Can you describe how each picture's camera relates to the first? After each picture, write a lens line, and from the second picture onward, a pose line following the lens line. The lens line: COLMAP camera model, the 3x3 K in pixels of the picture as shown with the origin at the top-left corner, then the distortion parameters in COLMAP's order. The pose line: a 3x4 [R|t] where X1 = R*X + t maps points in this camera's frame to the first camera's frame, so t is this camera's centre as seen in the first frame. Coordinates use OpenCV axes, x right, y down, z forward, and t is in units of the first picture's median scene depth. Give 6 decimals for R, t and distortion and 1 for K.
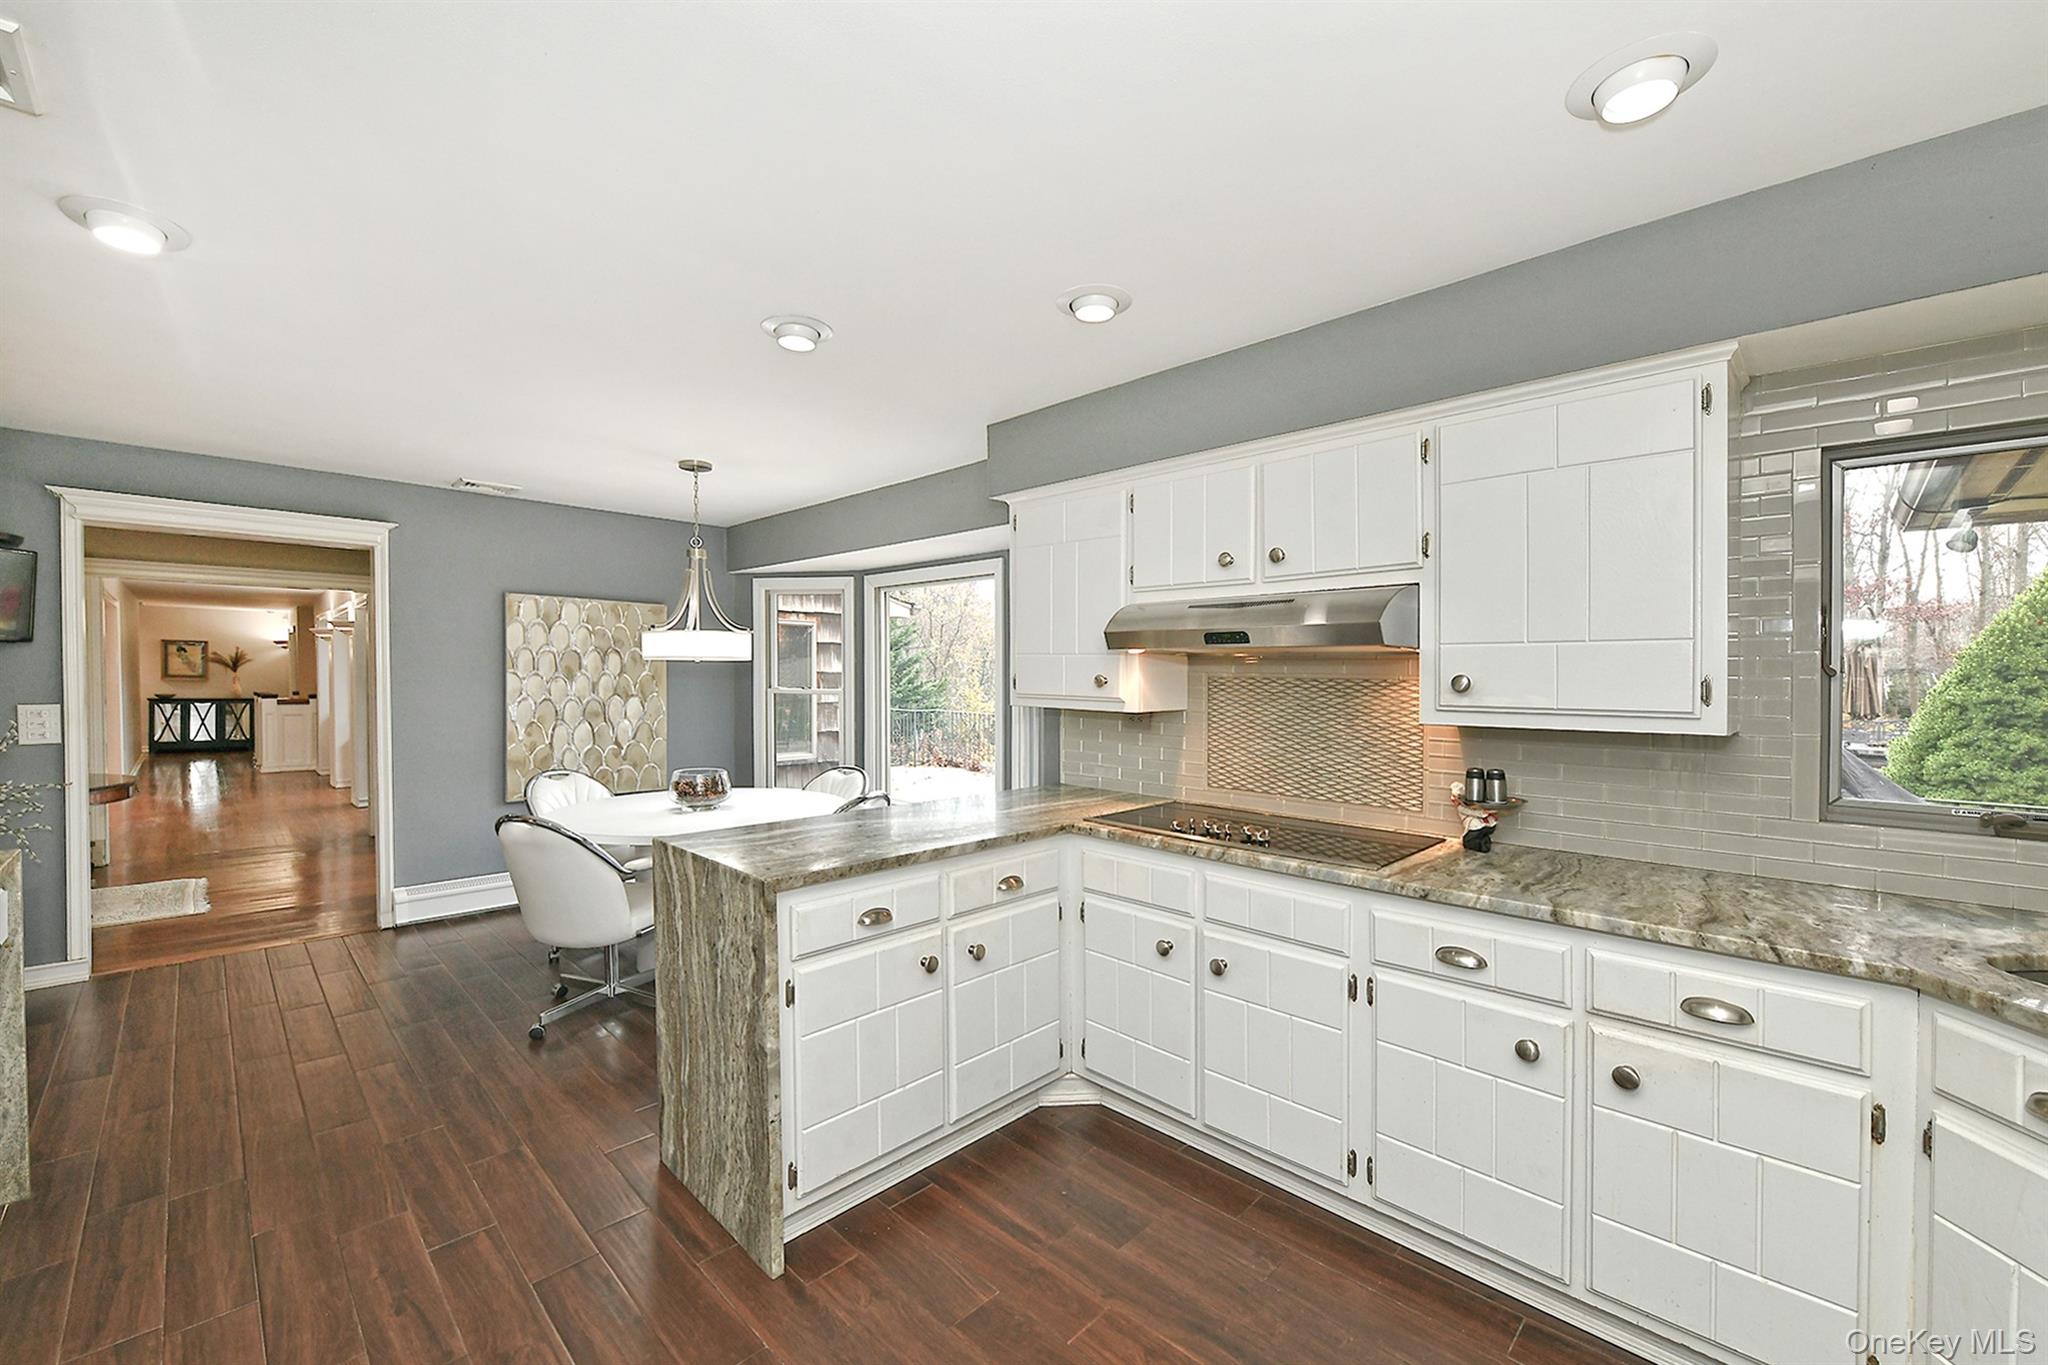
lens RADIAL K [[823.5, 0, 1023.1], [0, 823.5, 669.0], [0, 0, 1]] dist [-0.017862, -0.000346]
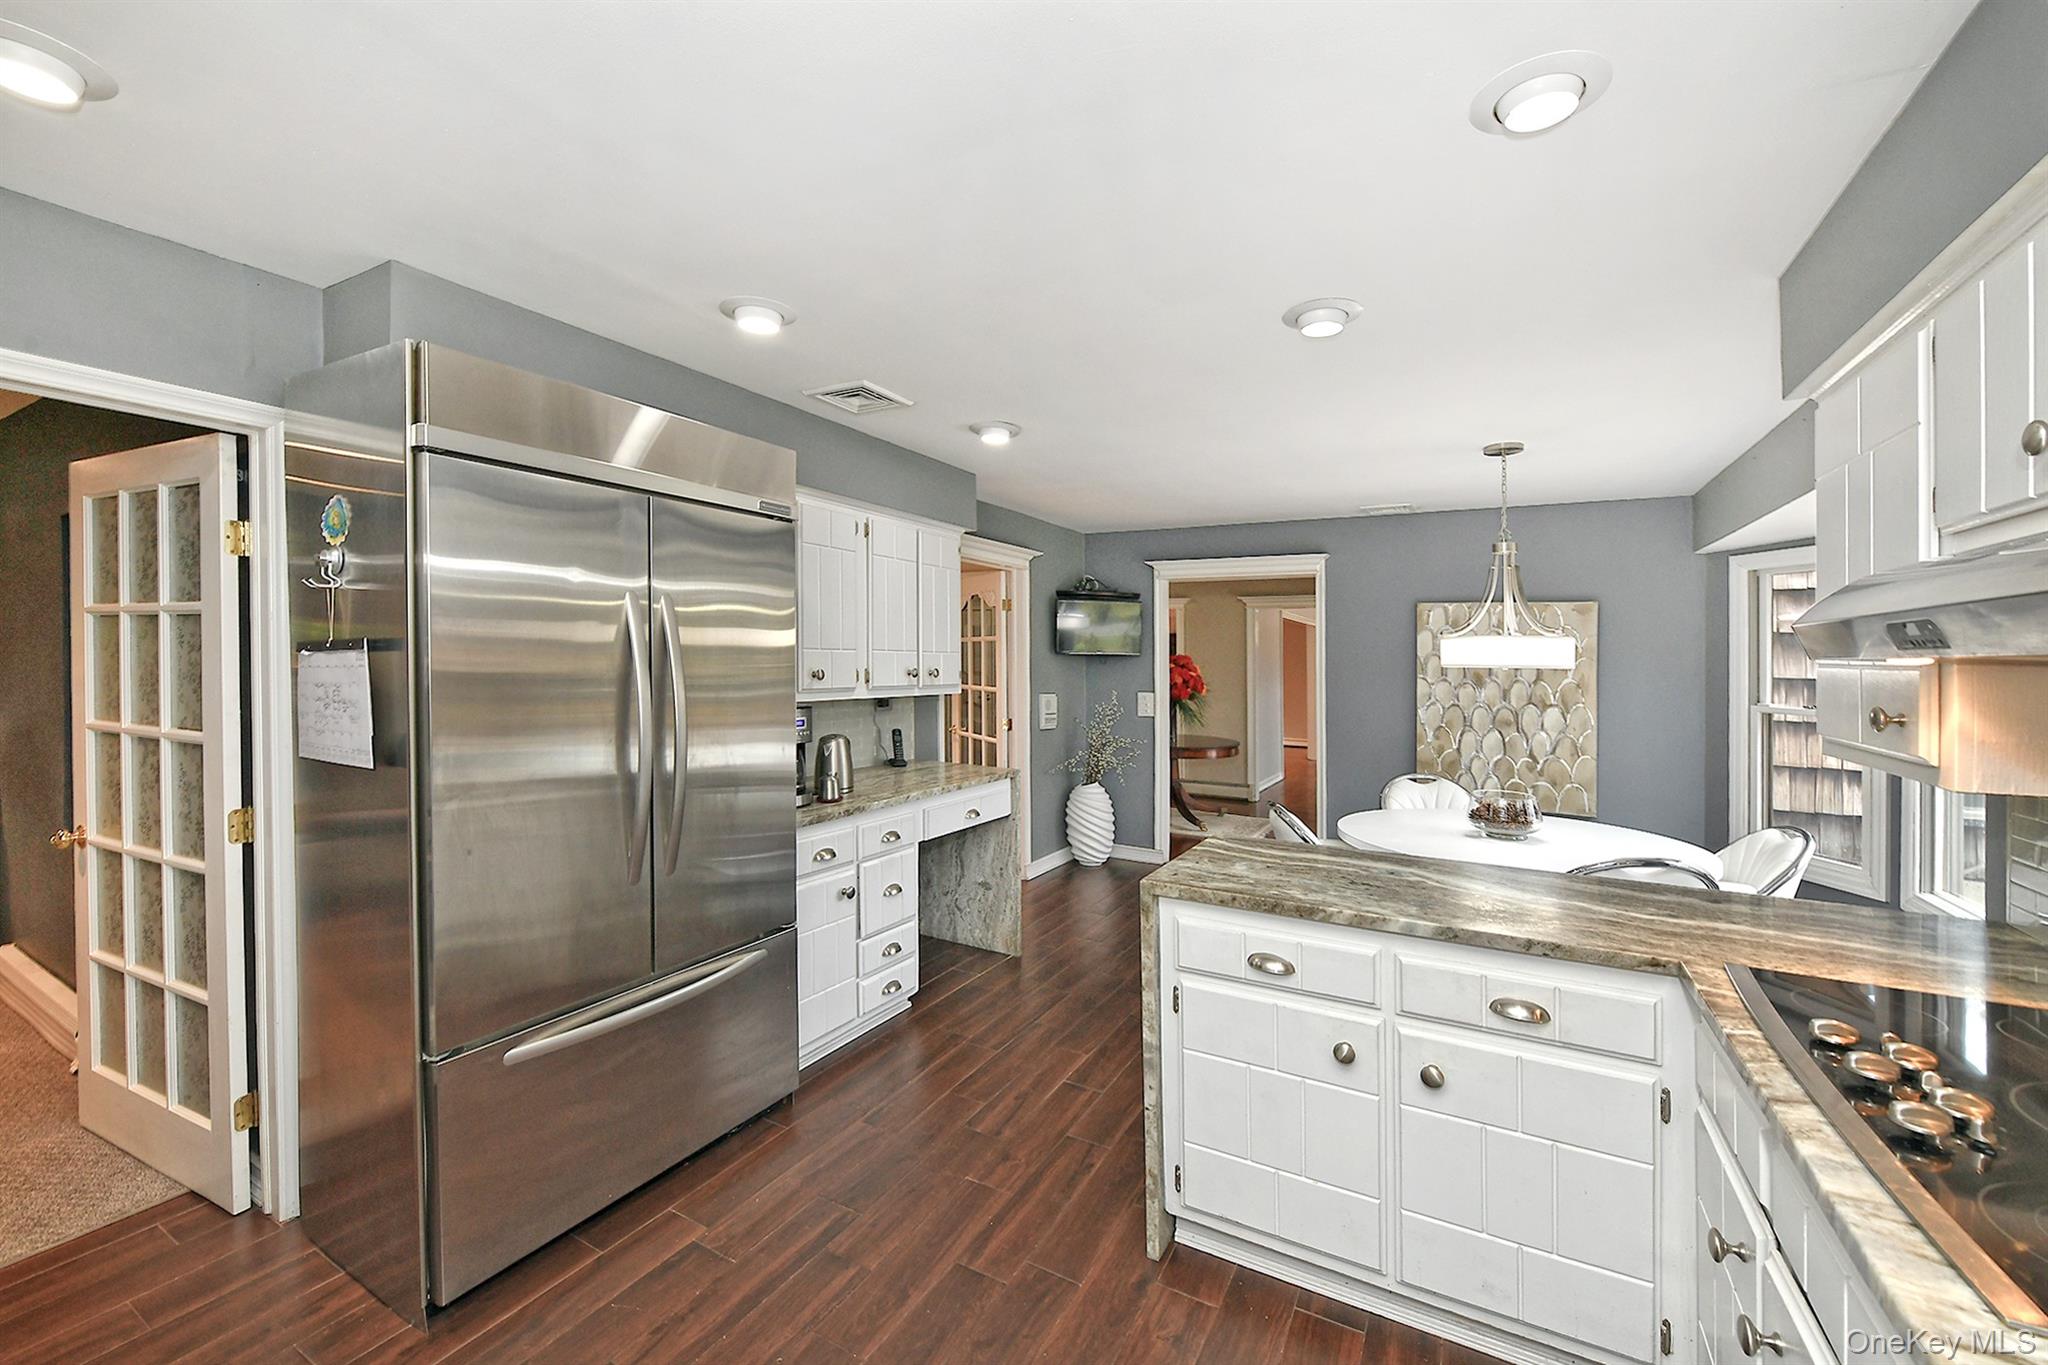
lens RADIAL K [[823.5, 0, 1025.1], [0, 823.5, 673.8], [0, 0, 1]] dist [-0.017862, -0.000346]
pose [[0.255271, 0.012634, -0.966787, 0.300893], [-0.008110, 0.999907, 0.010925, -0.009494], [0.966836, 0.005052, 0.255349, 0.255539]]
